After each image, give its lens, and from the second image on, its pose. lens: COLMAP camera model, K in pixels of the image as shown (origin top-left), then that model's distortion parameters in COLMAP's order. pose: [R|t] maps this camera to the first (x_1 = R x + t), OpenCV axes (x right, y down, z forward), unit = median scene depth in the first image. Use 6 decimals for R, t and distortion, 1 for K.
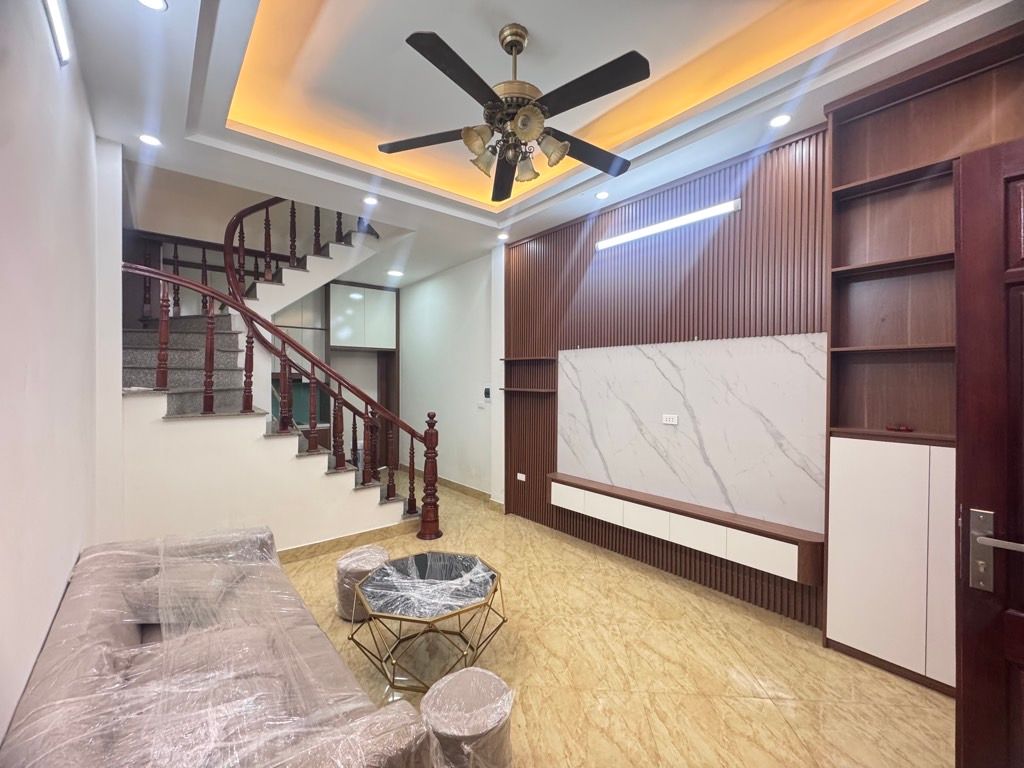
lens RADIAL K [[407.9, 0, 512.3], [0, 407.9, 381.7], [0, 0, 1]] dist [-0.002289, 0.000537]
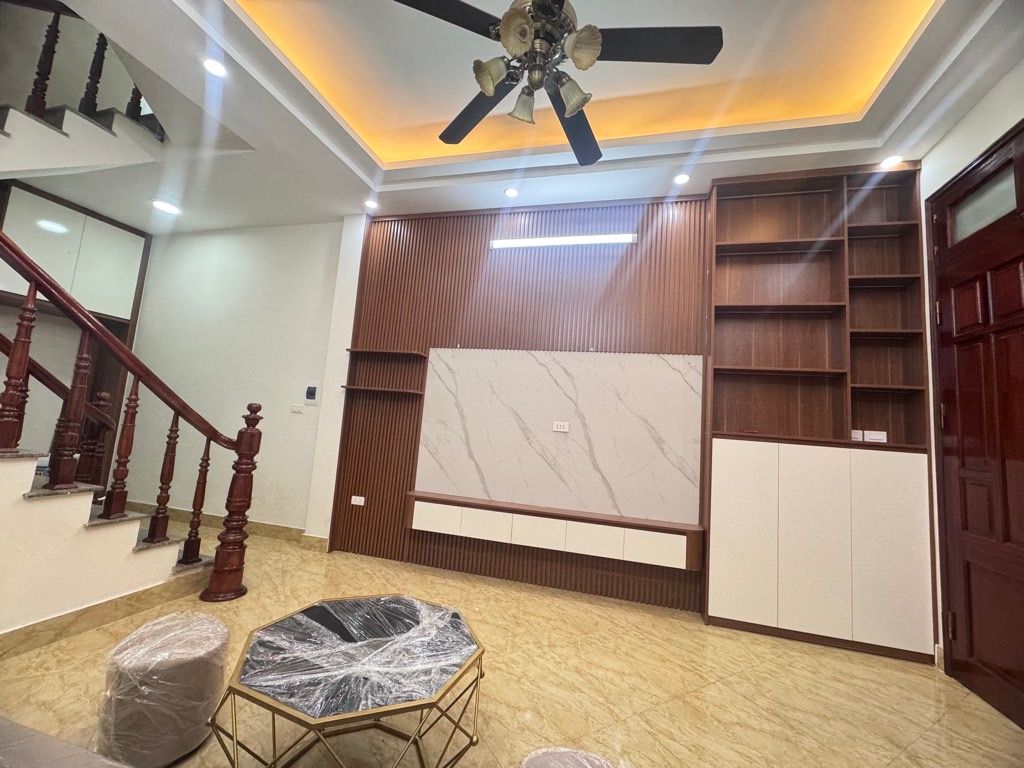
lens RADIAL K [[407.9, 0, 512.3], [0, 407.9, 381.7], [0, 0, 1]] dist [-0.002289, 0.000537]
pose [[0.820194, 0.123612, 0.558572, -0.249308], [-0.070016, 0.990727, -0.116439, 0.095223], [-0.567785, 0.056394, 0.821243, 0.212801]]
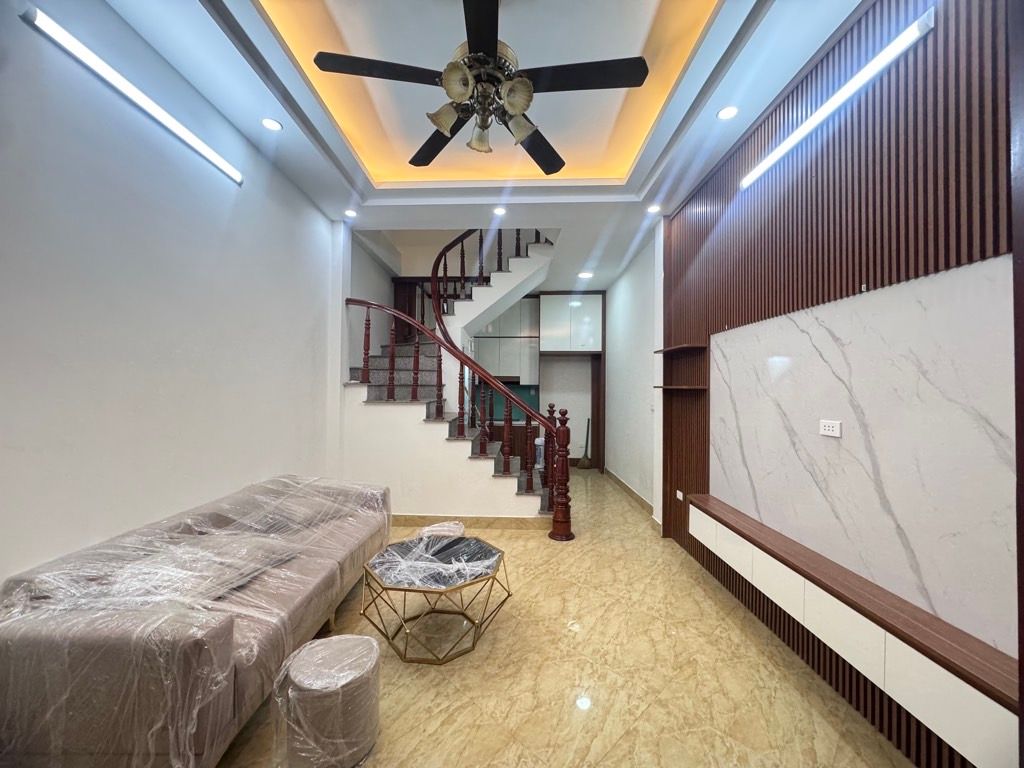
lens RADIAL K [[407.9, 0, 512.3], [0, 407.9, 381.7], [0, 0, 1]] dist [-0.002289, 0.000537]
pose [[0.752541, -0.009523, -0.658477, 0.380242], [-0.008305, 0.999679, -0.023949, 0.036802], [0.658493, 0.023491, 0.752220, 0.203761]]
